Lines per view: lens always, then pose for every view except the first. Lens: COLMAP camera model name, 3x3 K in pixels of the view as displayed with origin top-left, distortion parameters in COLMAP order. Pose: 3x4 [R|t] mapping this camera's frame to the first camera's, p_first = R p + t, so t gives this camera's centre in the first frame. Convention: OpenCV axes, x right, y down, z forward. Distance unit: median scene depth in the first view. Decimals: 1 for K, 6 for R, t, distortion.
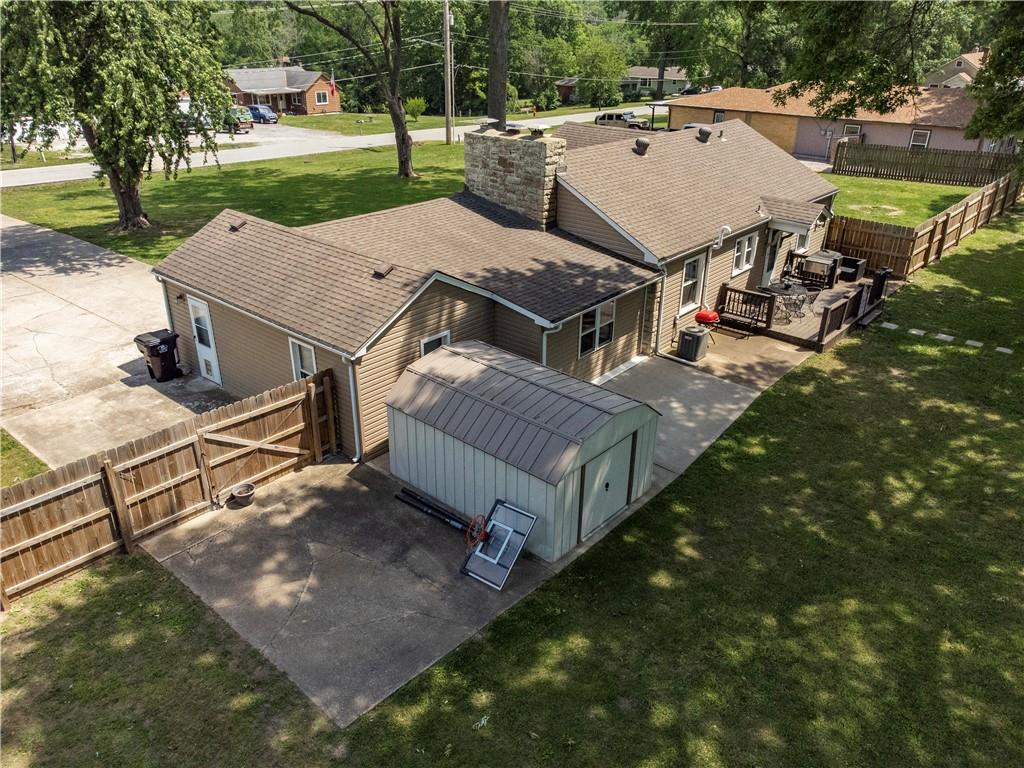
lens RADIAL K [[757.7, 0, 512.8], [0, 757.7, 403.0], [0, 0, 1]] dist [0.020019, 0.010824]
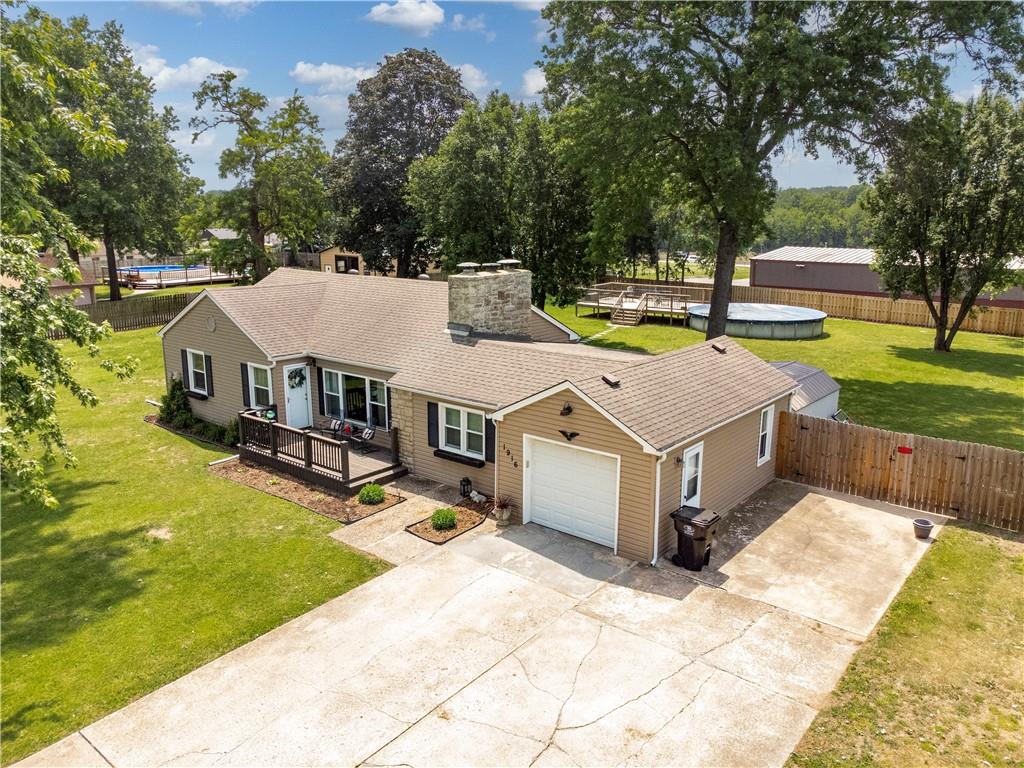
lens RADIAL K [[766.3, 0, 512.0], [0, 766.3, 384.0], [0, 0, 1]] dist [0.009348, 0.005064]
pose [[-0.032266, -0.228953, 0.972903, -1.223955], [0.447122, 0.867268, 0.218922, -0.477058], [-0.893891, 0.442070, 0.074386, 1.032009]]
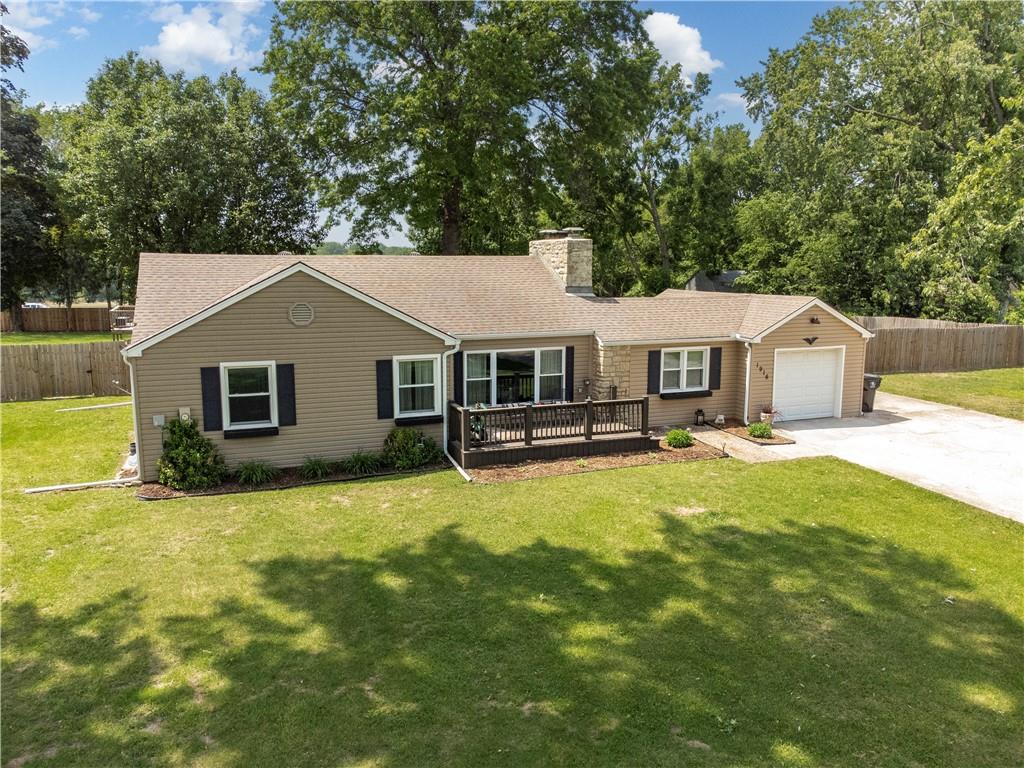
lens RADIAL K [[757.7, 0, 512.8], [0, 757.7, 403.0], [0, 0, 1]] dist [0.020019, 0.010824]
pose [[-0.883176, -0.095125, 0.459295, -0.527189], [0.202872, 0.805415, 0.556911, -0.872748], [-0.422899, 0.585029, -0.692024, 2.126167]]
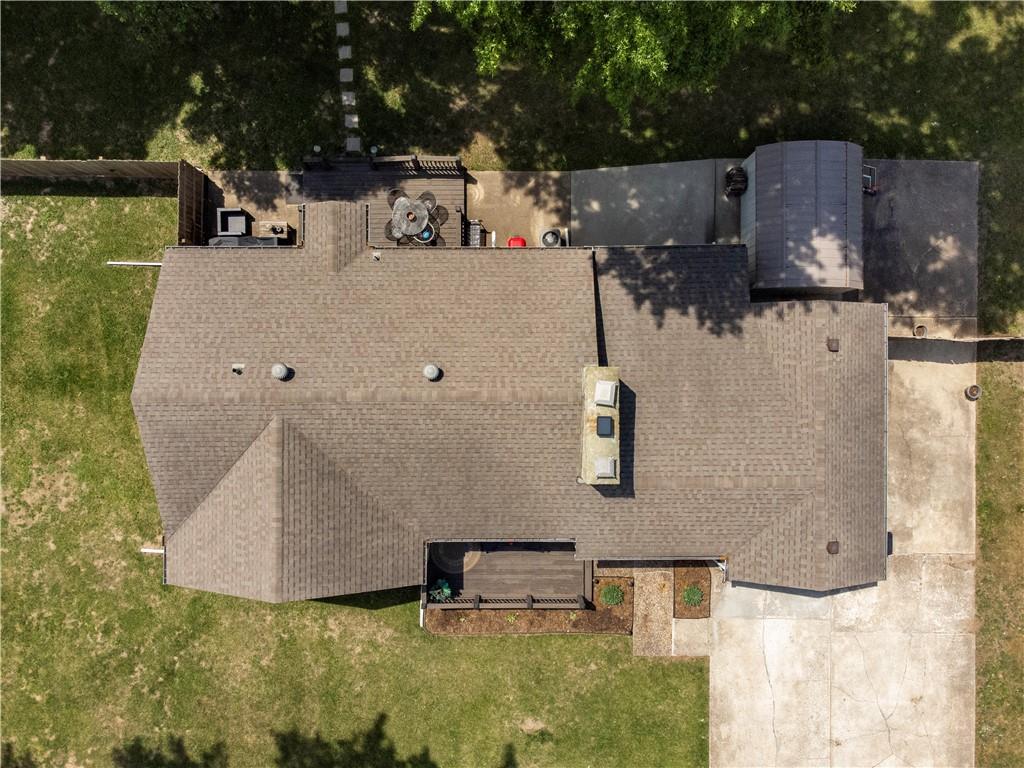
lens RADIAL K [[764.2, 0, 501.4], [0, 764.2, 392.2], [0, 0, 1]] dist [0.013224, 0.011223]
pose [[-0.660368, -0.750760, -0.016562, 0.139738], [0.331301, -0.311063, 0.890775, -1.297405], [-0.673909, 0.582752, 0.454144, 0.689347]]
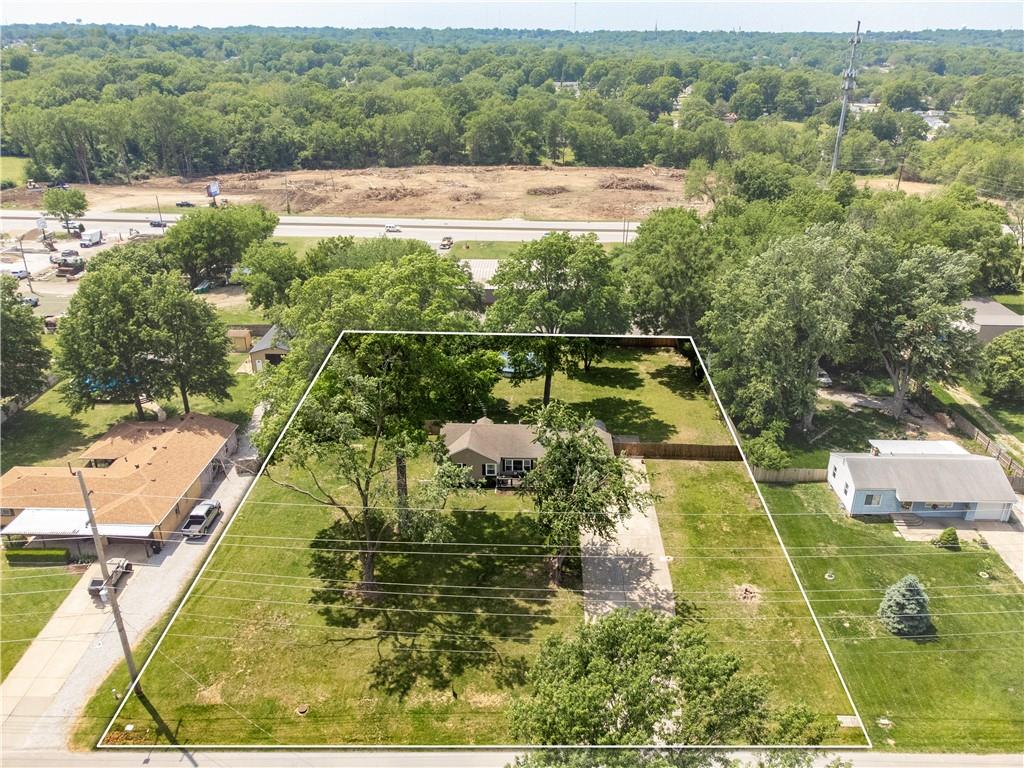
lens RADIAL K [[796.5, 0, 512.0], [0, 796.5, 384.0], [0, 0, 1]] dist [0.031125, 0.003356]
pose [[-0.630170, -0.325406, 0.704980, -3.255184], [0.340417, 0.700245, 0.627514, -3.691369], [-0.697855, 0.635427, -0.330500, 2.663414]]
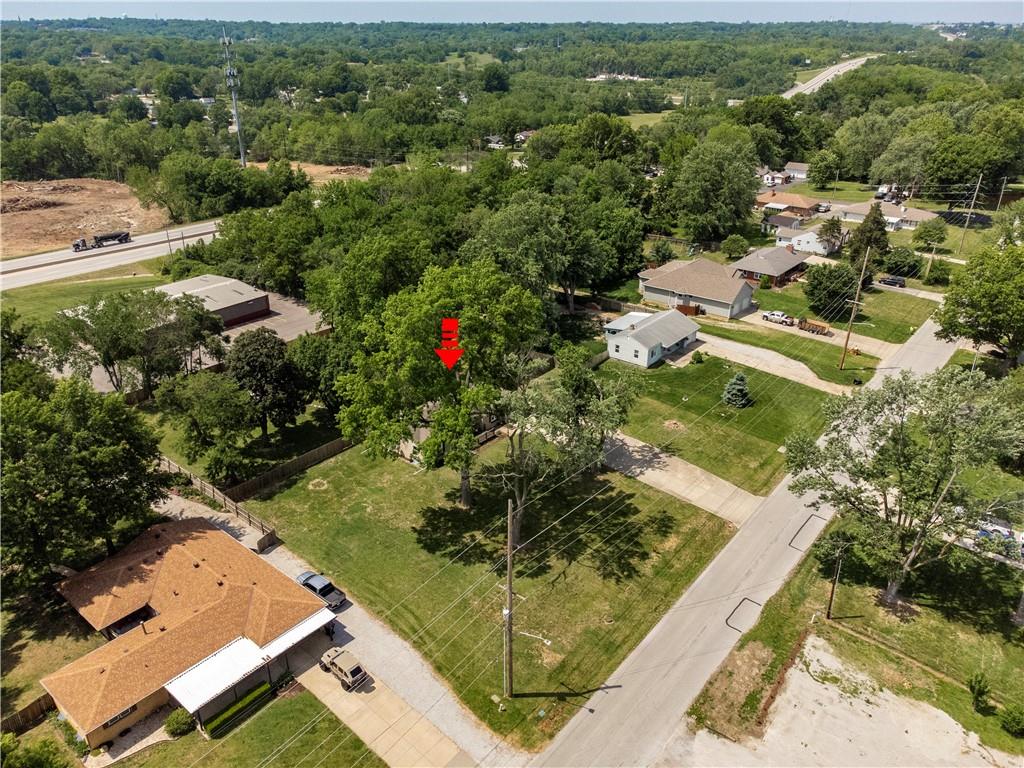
lens RADIAL K [[764.2, 0, 501.4], [0, 764.2, 392.2], [0, 0, 1]] dist [0.013224, 0.011223]
pose [[-0.999891, -0.001734, -0.014658, -0.191508], [-0.012721, 0.604860, 0.796230, -4.858105], [0.007485, 0.796330, -0.604817, 4.490745]]
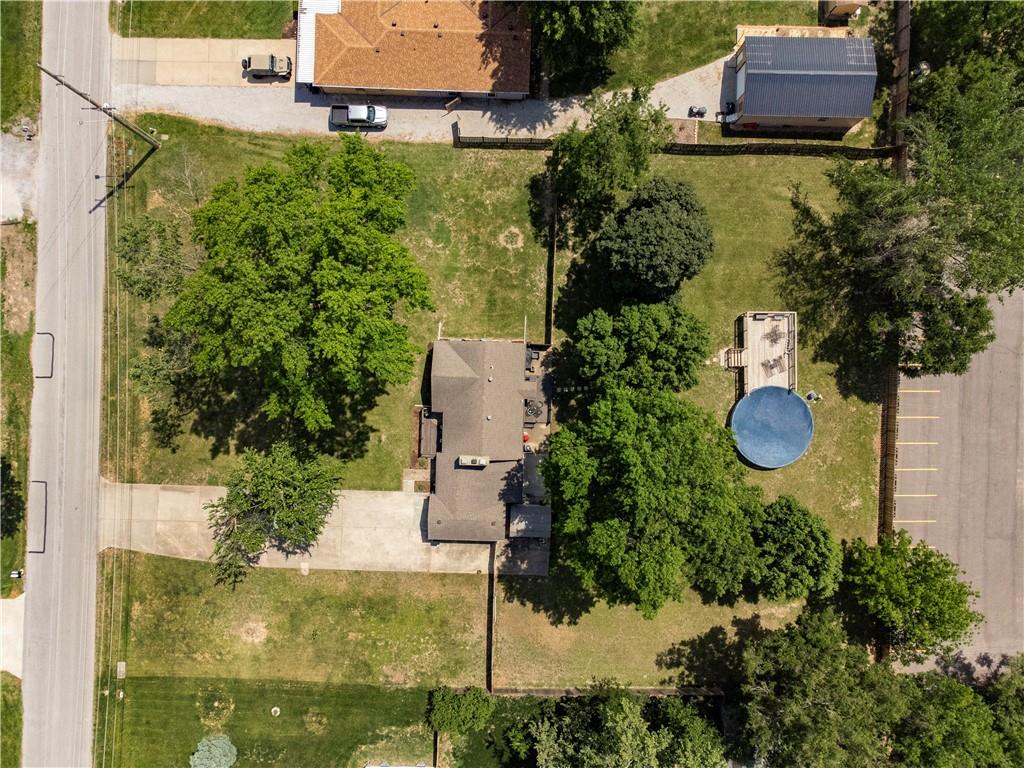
lens RADIAL K [[788.4, 0, 507.6], [0, 788.4, 358.1], [0, 0, 1]] dist [0.021005, 0.001598]
pose [[0.771186, -0.636604, 0.002745, 0.470192], [0.287878, 0.352576, 0.890402, -4.189231], [-0.567801, -0.685876, 0.455166, -0.529289]]
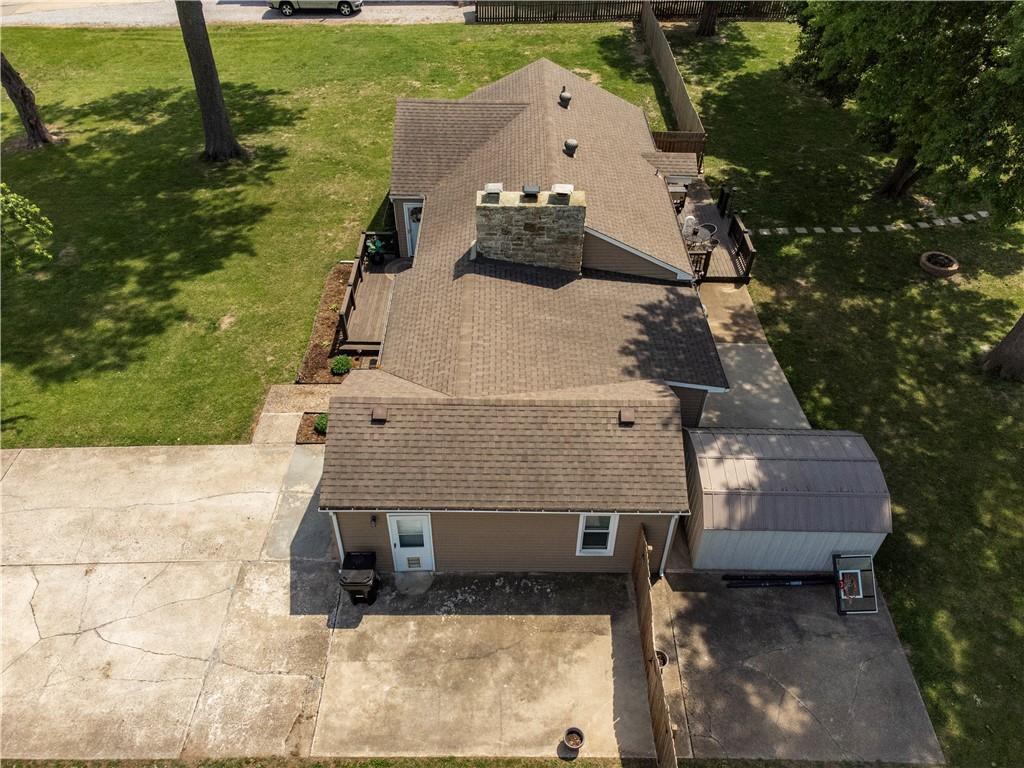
lens RADIAL K [[766.3, 0, 512.0], [0, 766.3, 384.0], [0, 0, 1]] dist [0.009348, 0.005064]
pose [[0.752523, -0.441954, 0.488247, -0.664194], [0.292155, 0.888467, 0.353937, -0.536233], [-0.590216, -0.123702, 0.797711, 0.192264]]
